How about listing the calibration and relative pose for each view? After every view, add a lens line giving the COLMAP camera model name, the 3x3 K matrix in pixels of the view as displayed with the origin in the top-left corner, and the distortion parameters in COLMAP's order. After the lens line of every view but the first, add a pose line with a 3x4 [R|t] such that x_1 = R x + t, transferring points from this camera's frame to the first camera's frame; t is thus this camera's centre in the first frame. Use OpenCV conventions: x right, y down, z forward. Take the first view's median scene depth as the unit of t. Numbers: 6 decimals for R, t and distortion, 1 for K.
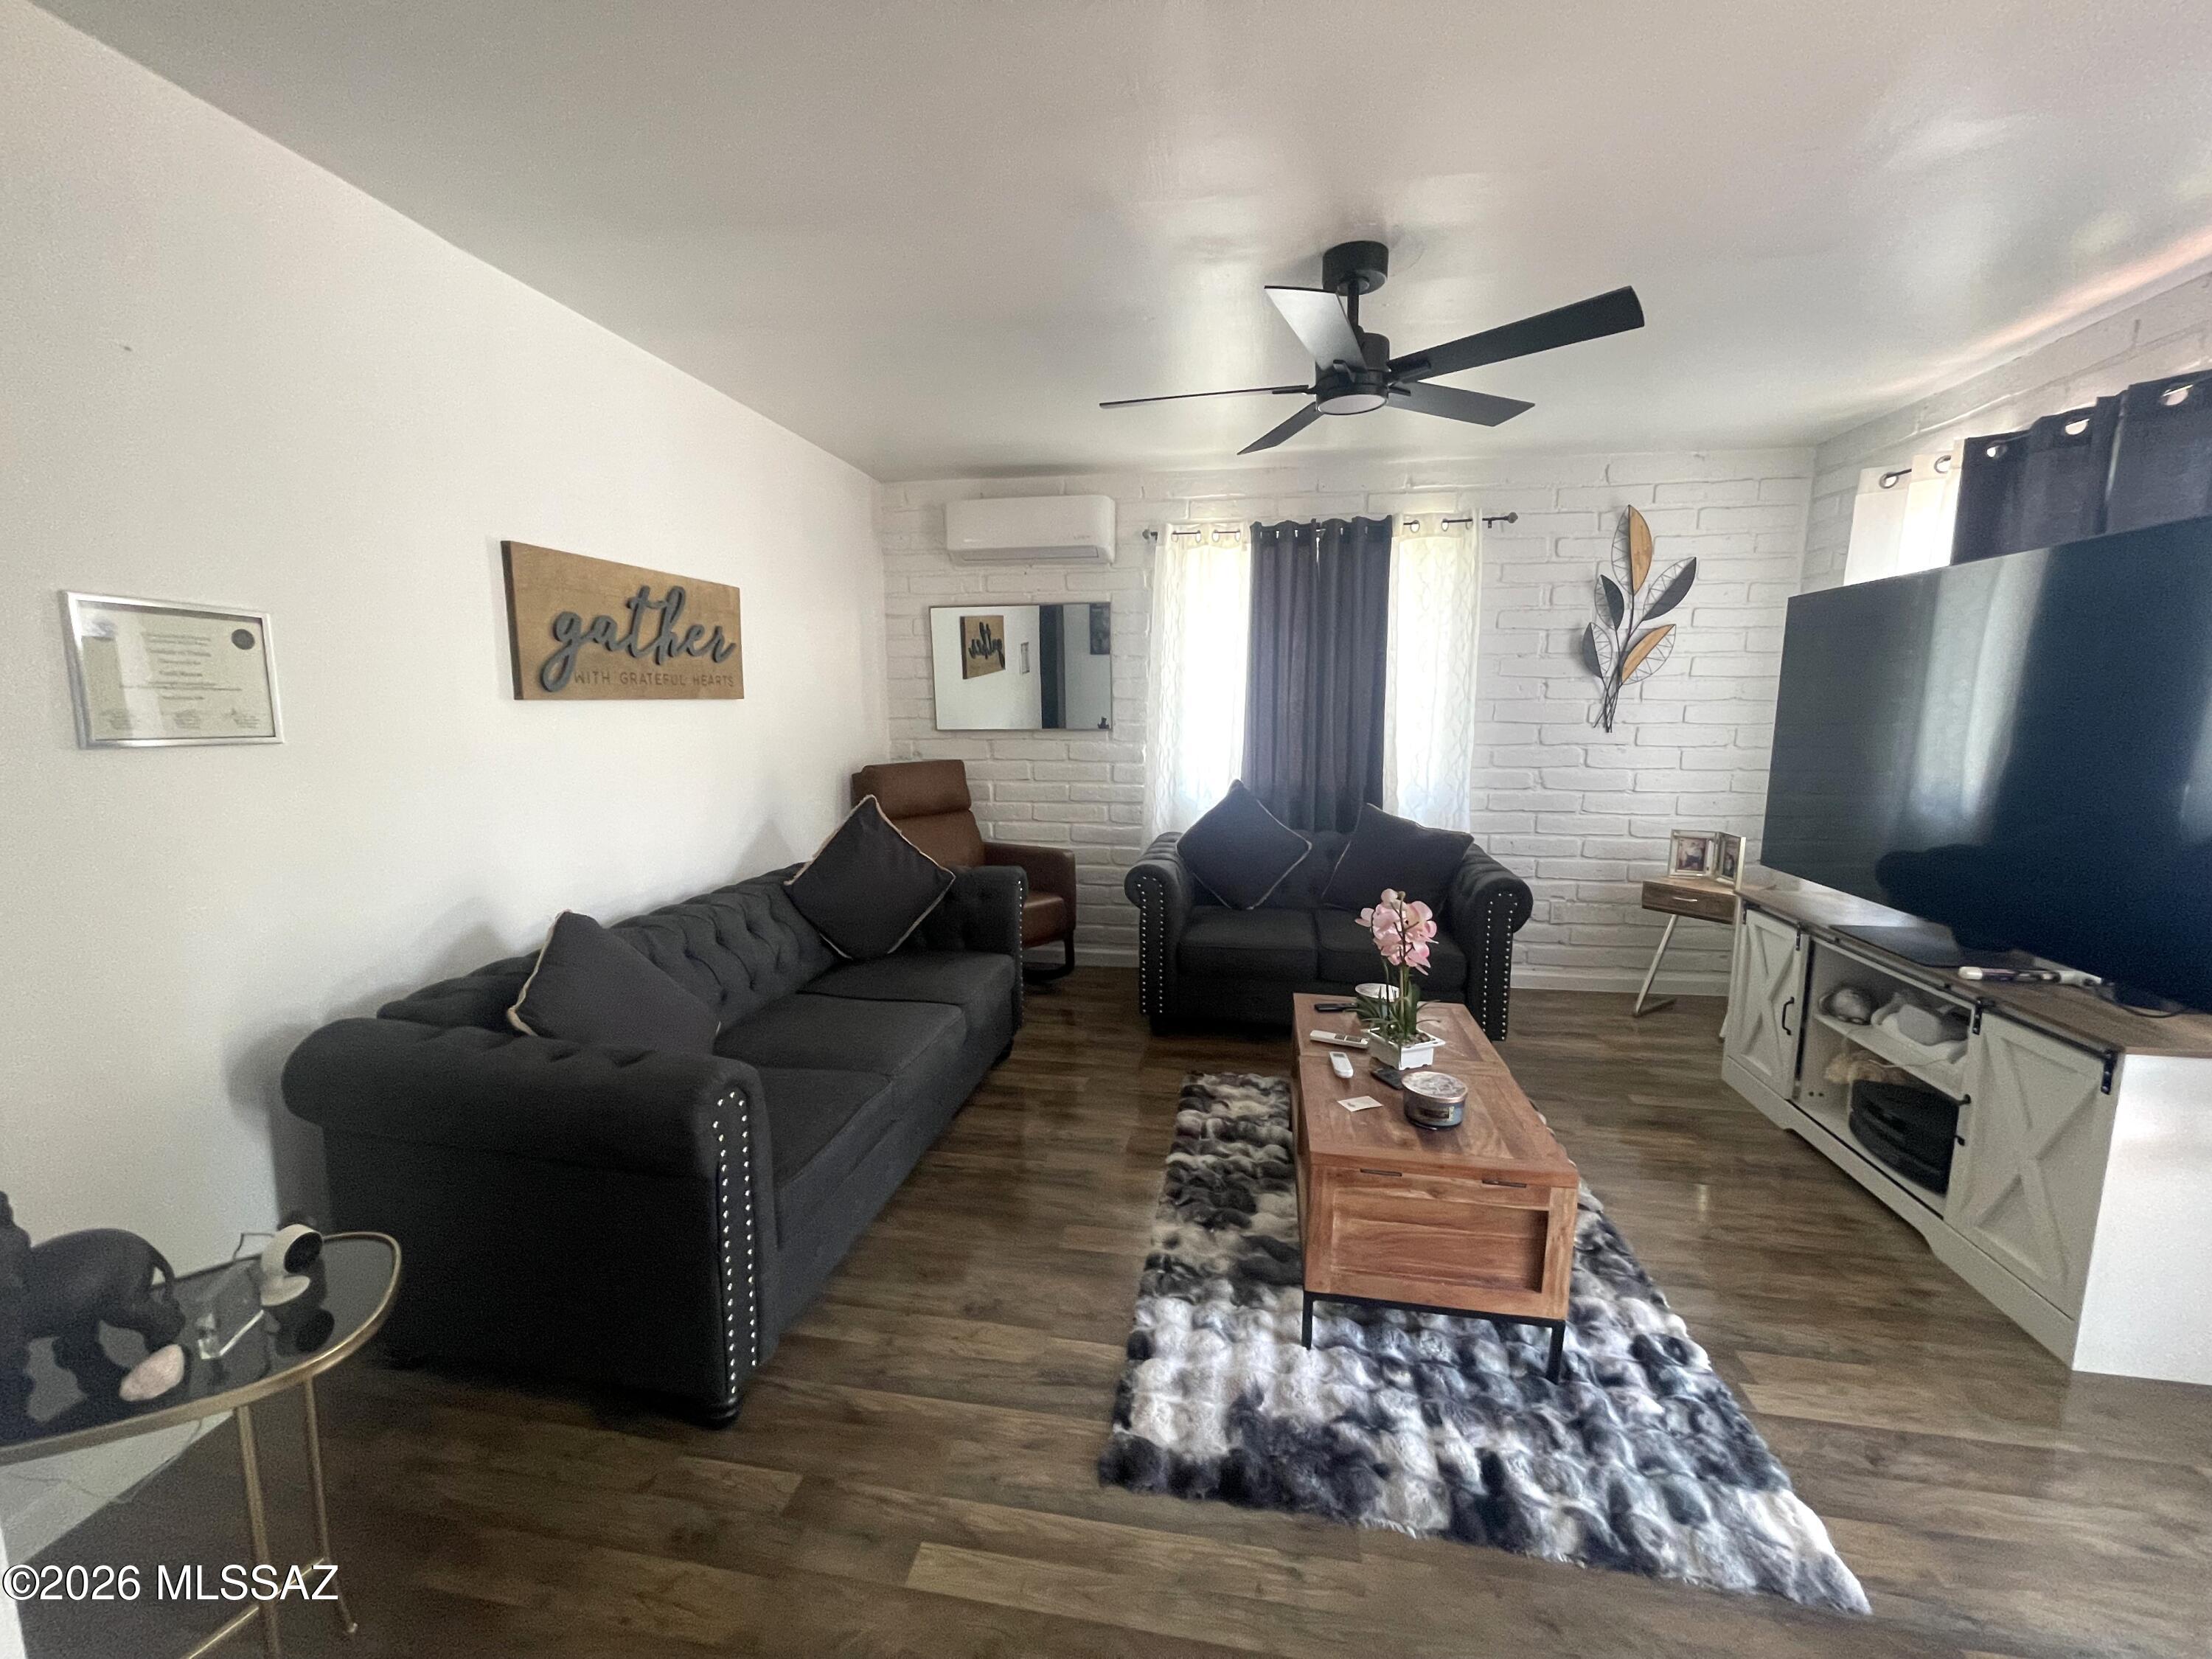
lens RADIAL K [[892.8, 0, 1101.8], [0, 892.8, 830.2], [0, 0, 1]] dist [0.001720, -0.000012]
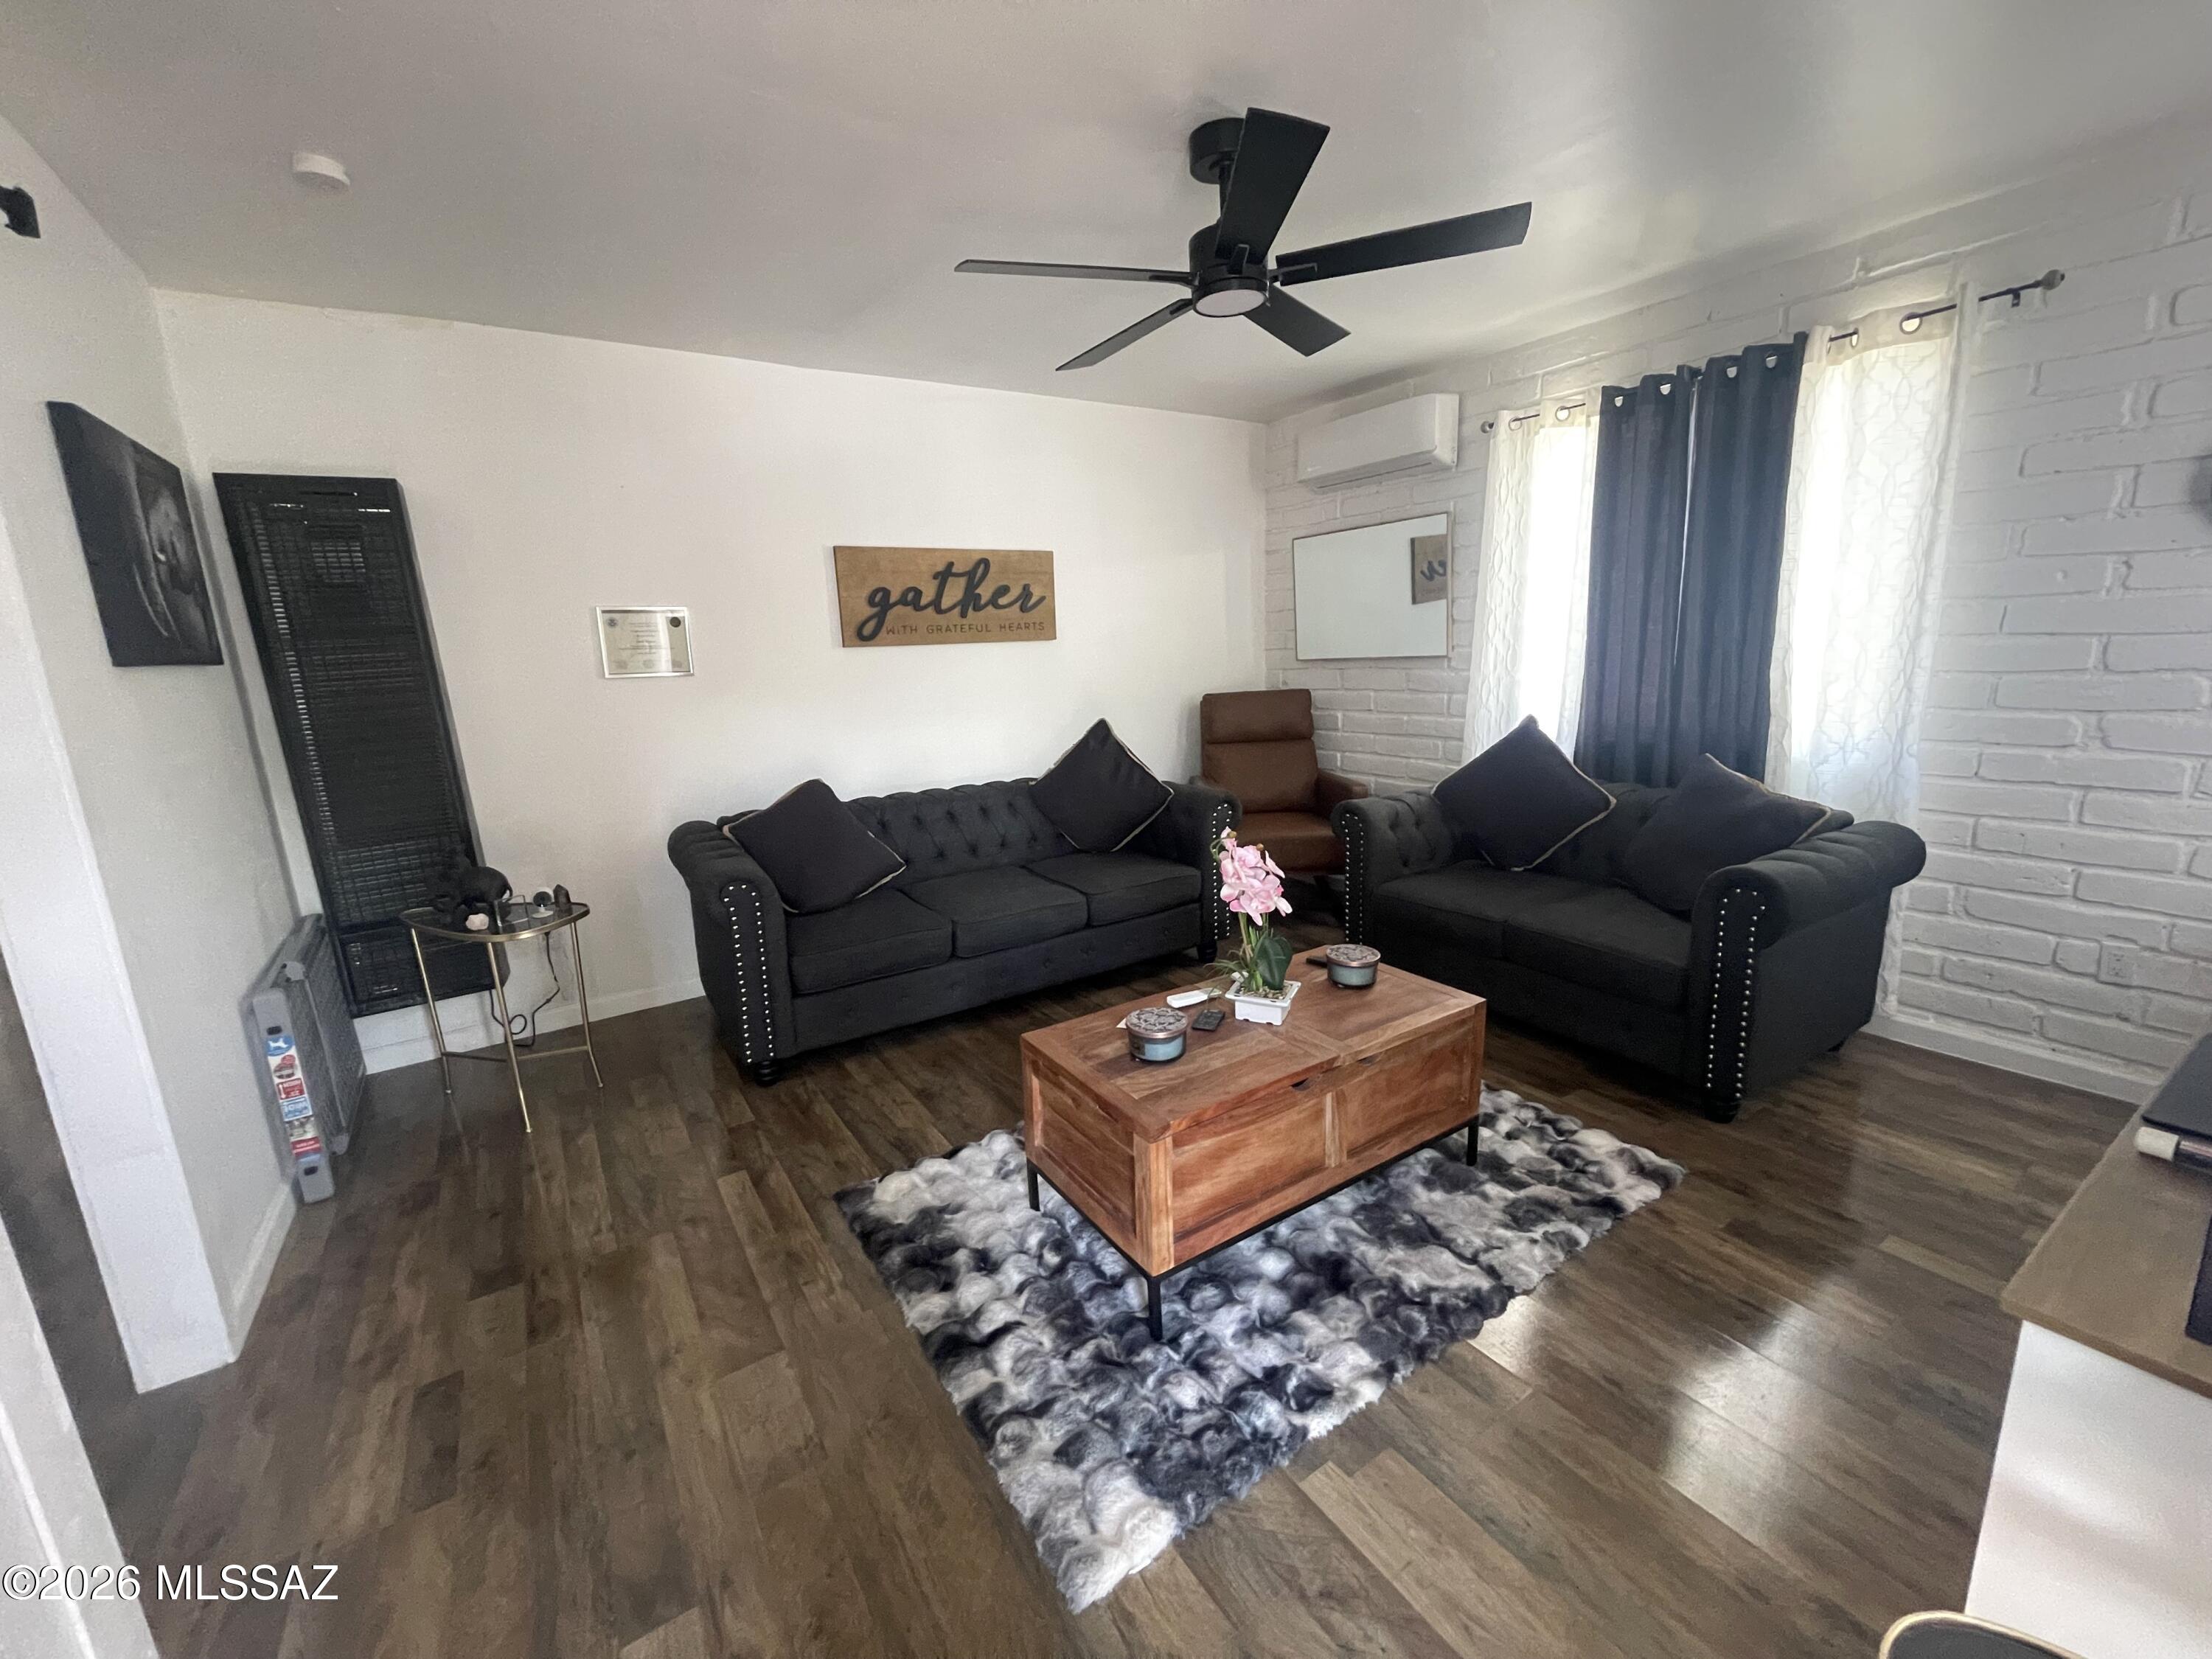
lens RADIAL K [[892.8, 0, 1101.3], [0, 892.8, 828.5], [0, 0, 1]] dist [0.001720, -0.000012]
pose [[0.682747, 0.121148, -0.720541, 0.720817], [-0.066558, 0.992370, 0.103785, -0.017935], [0.727617, -0.022901, 0.685601, 0.198755]]
